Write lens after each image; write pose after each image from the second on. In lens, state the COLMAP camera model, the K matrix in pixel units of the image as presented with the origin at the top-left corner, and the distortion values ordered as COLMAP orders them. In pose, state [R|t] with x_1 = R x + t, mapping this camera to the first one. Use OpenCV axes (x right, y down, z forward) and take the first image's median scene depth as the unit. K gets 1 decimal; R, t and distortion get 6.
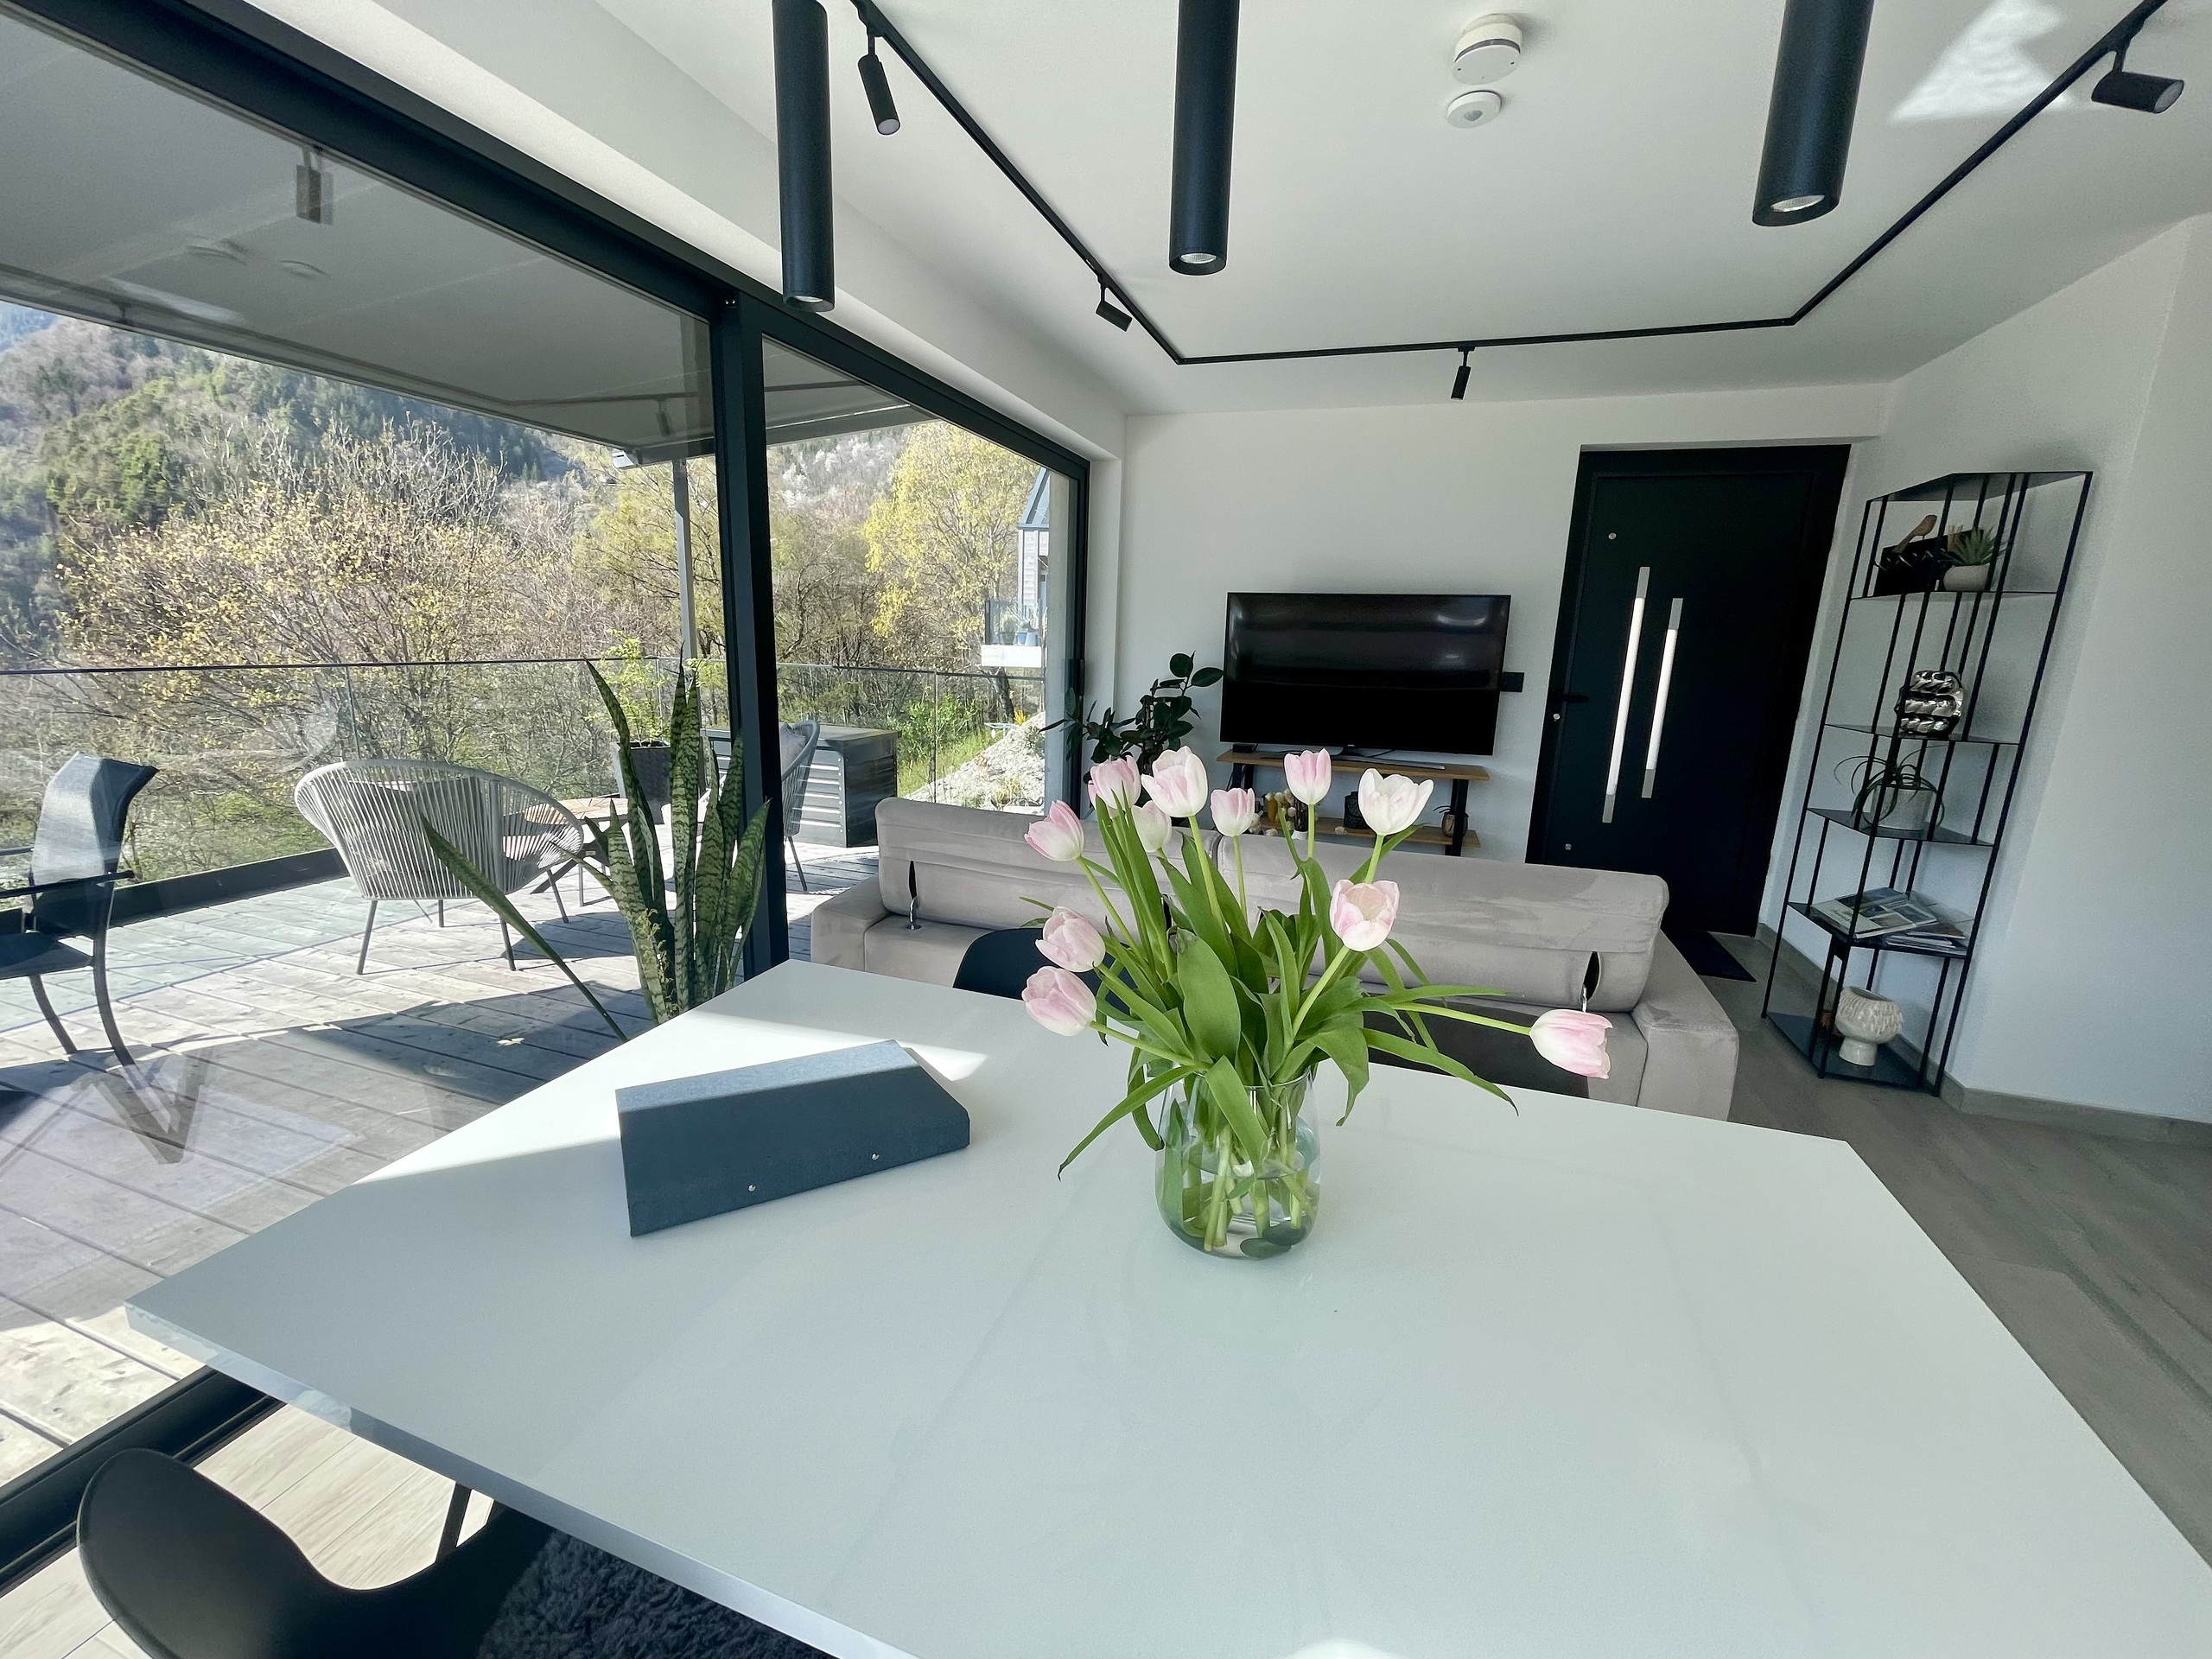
lens RADIAL K [[895.7, 0, 1103.9], [0, 895.7, 833.0], [0, 0, 1]] dist [-0.001509, -0.000209]
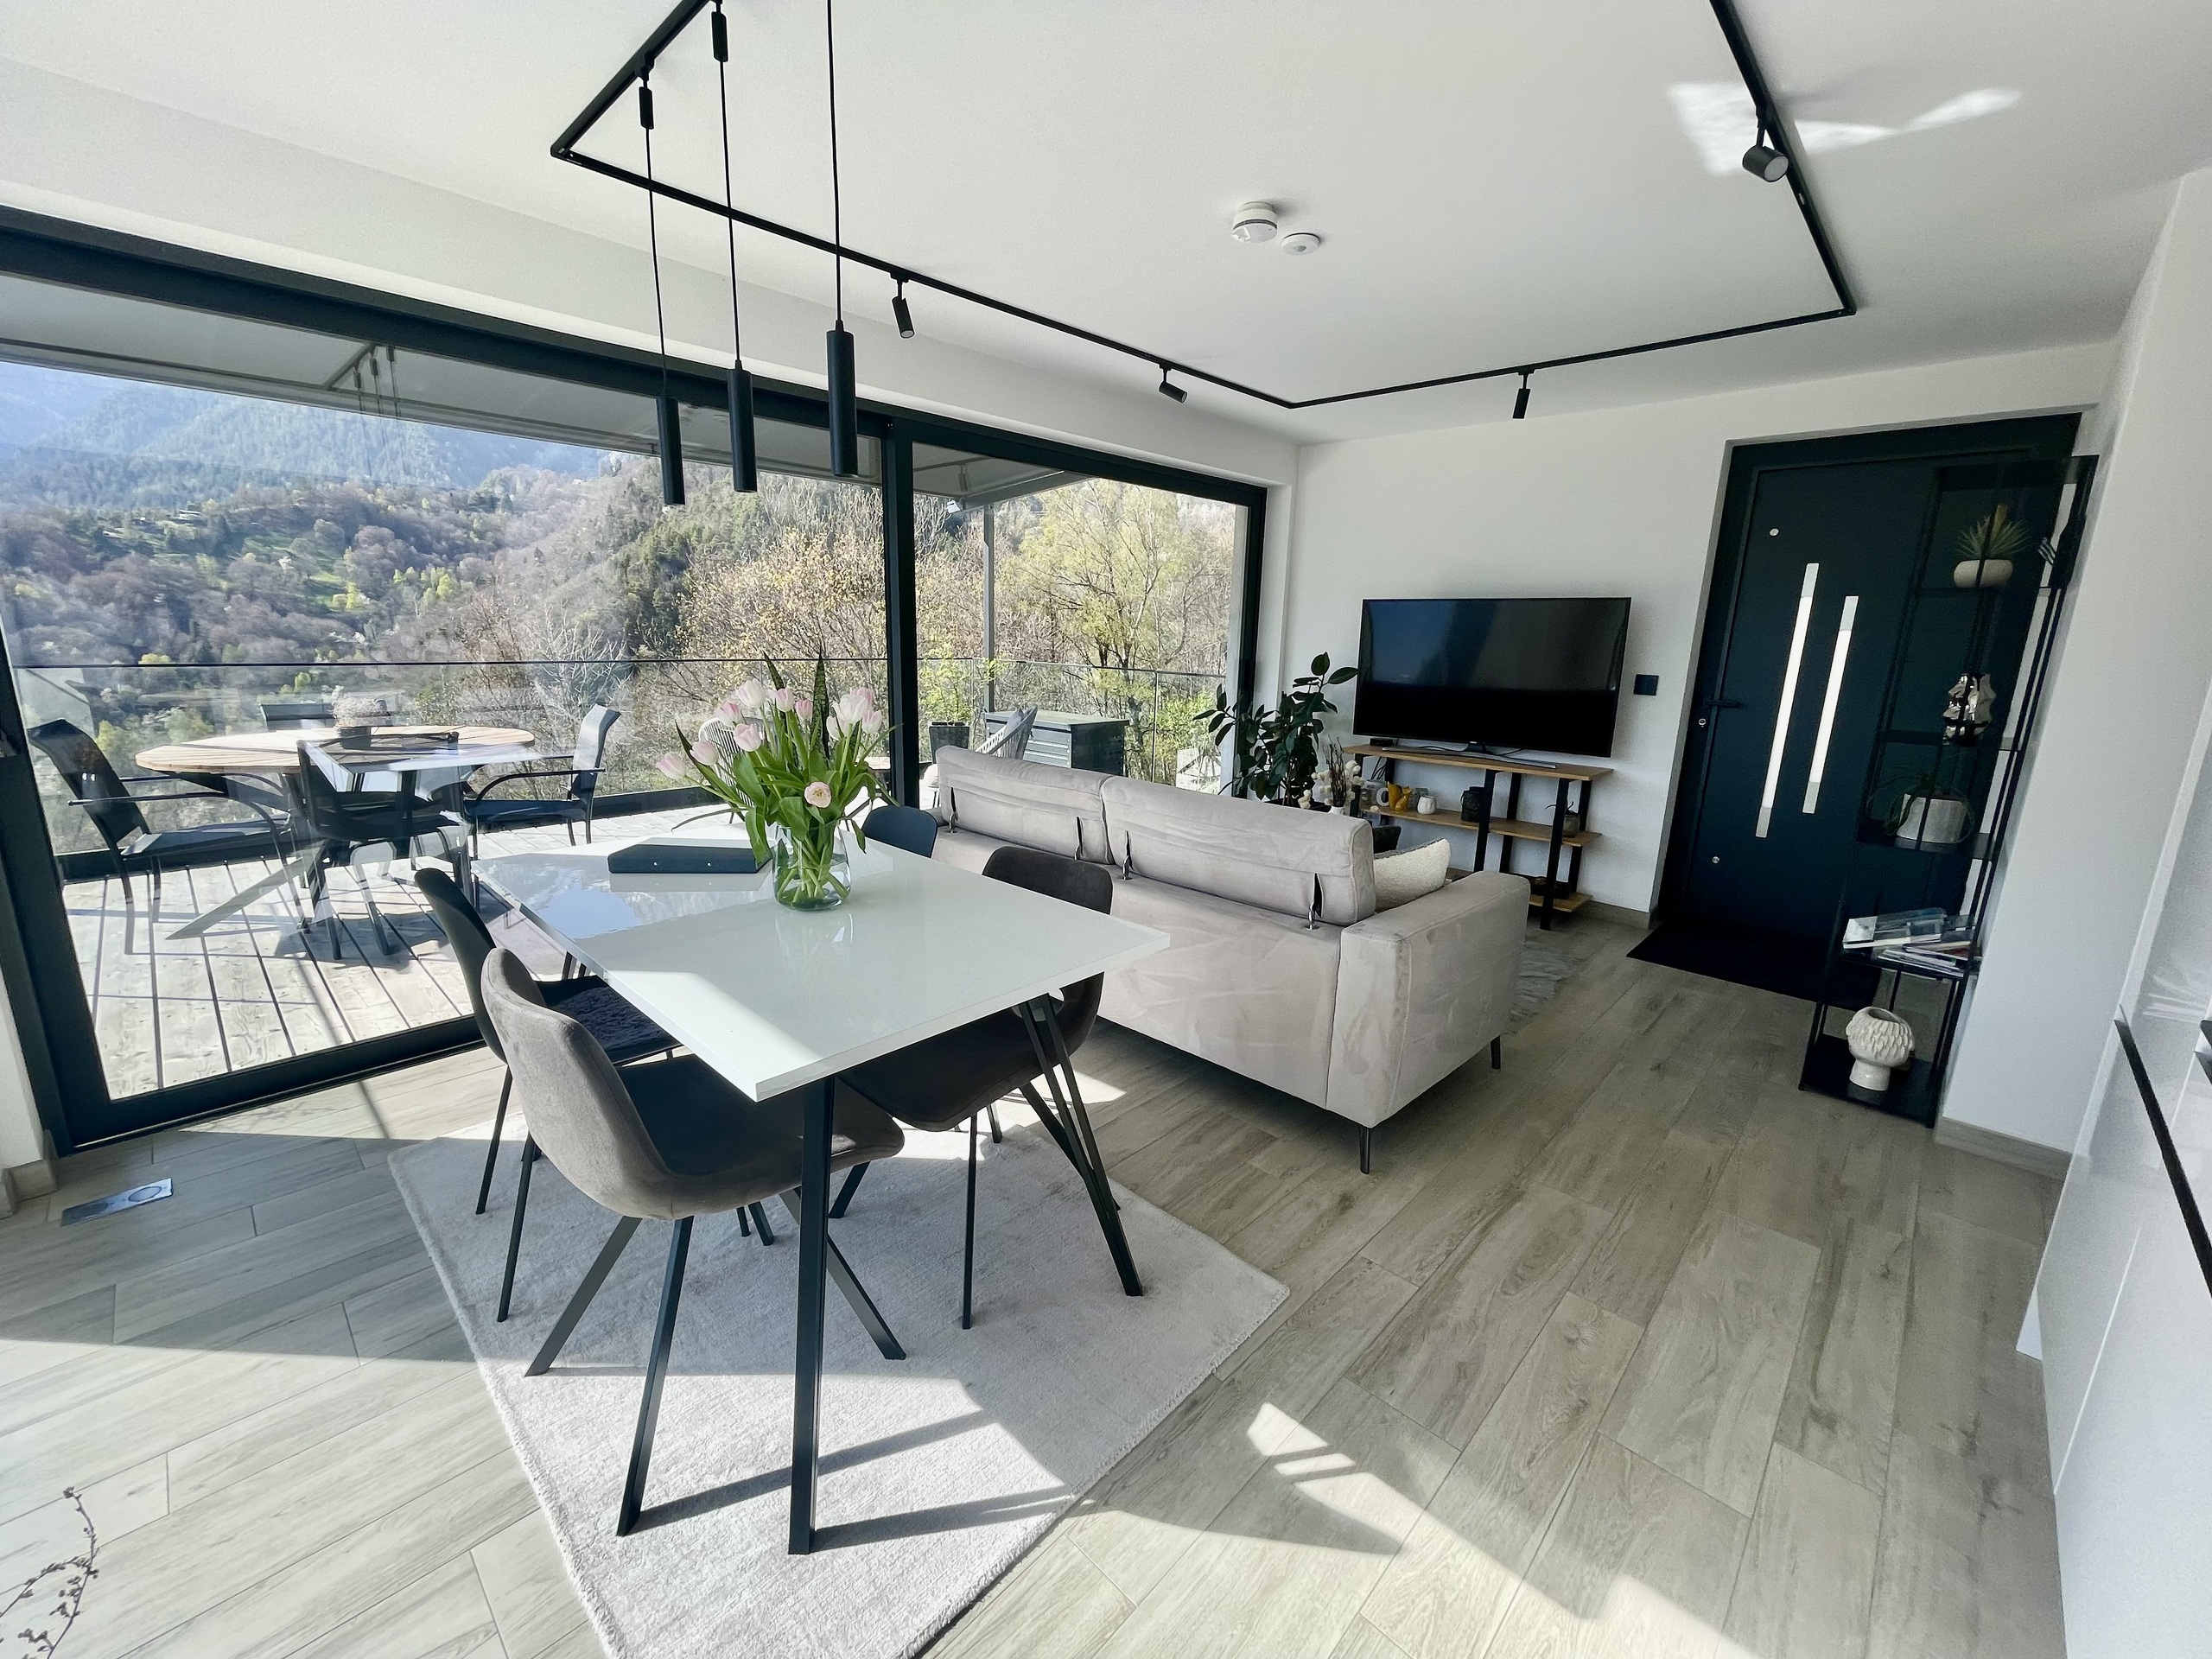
lens RADIAL K [[895.7, 0, 1097.1], [0, 895.7, 824.6], [0, 0, 1]] dist [-0.001509, -0.000209]
pose [[0.904463, 0.082185, -0.418560, 0.333054], [-0.089087, 0.996019, 0.003062, 0.035249], [0.417146, 0.034519, 0.908184, -0.137520]]
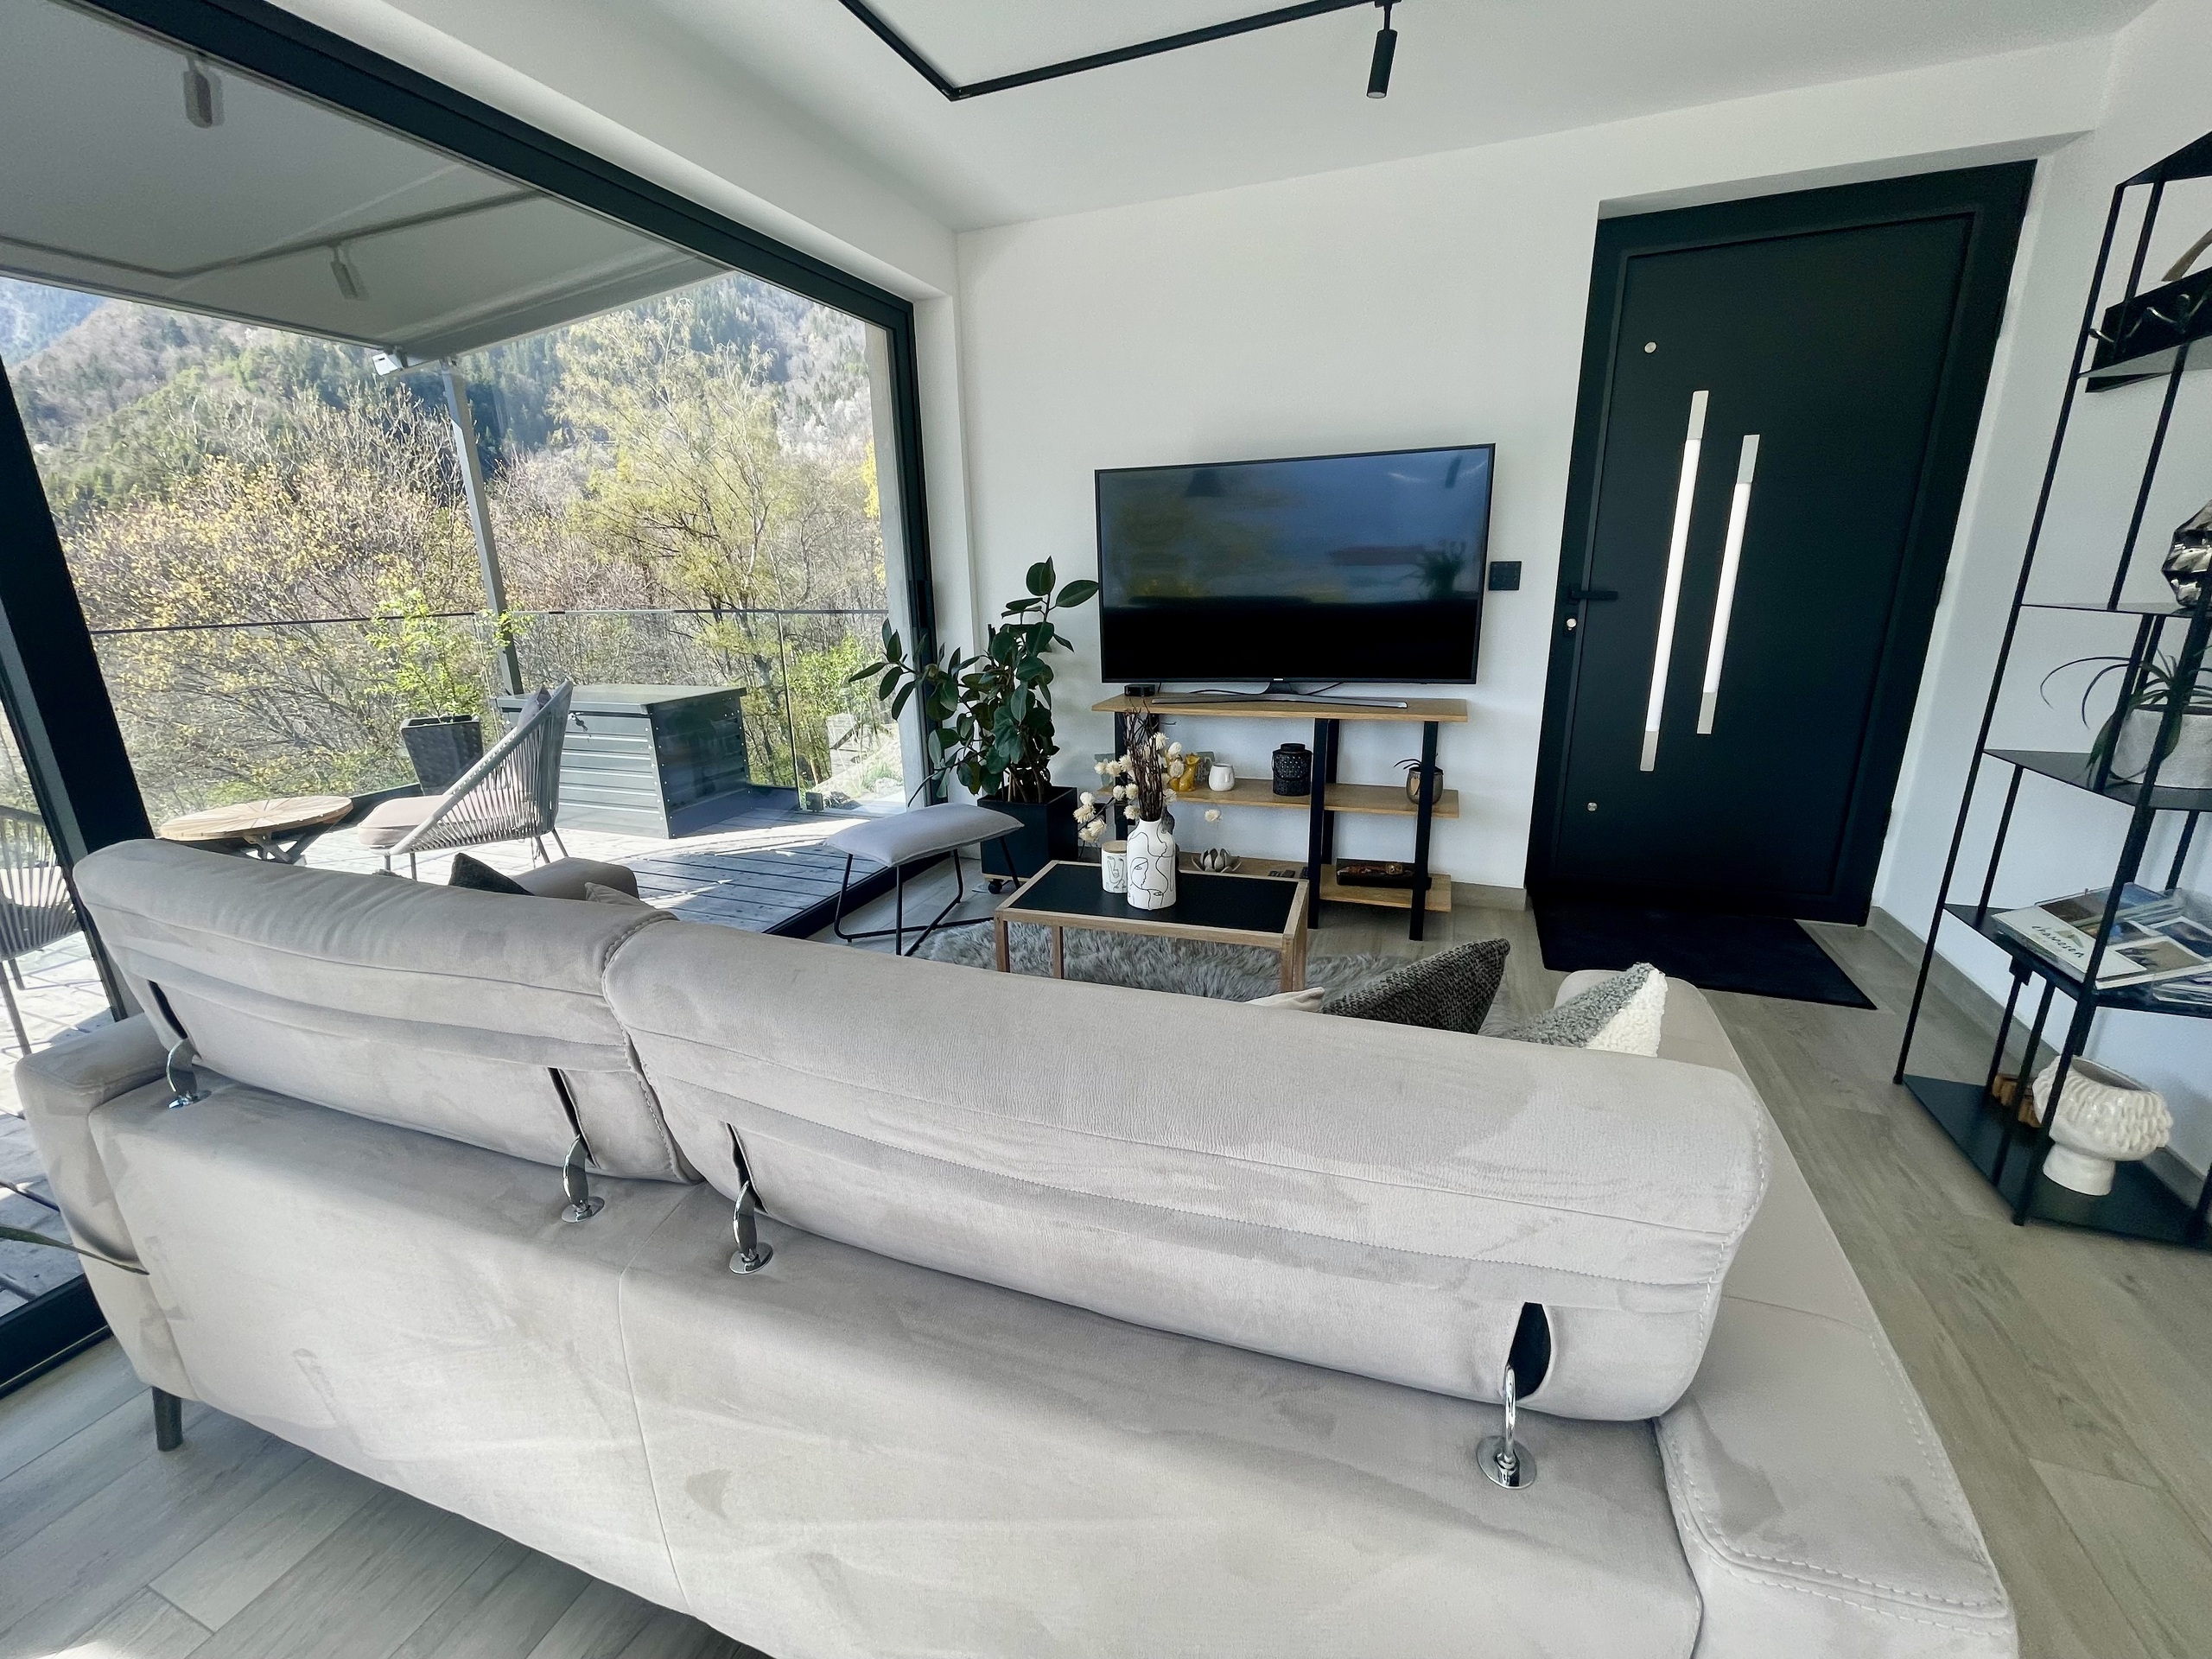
lens RADIAL K [[895.7, 0, 1104.7], [0, 895.7, 827.7], [0, 0, 1]] dist [-0.001509, -0.000209]
pose [[0.997897, -0.041706, -0.049626, 0.172642], [0.044512, 0.997390, 0.056841, -0.026777], [0.047126, -0.058931, 0.997149, 0.280911]]
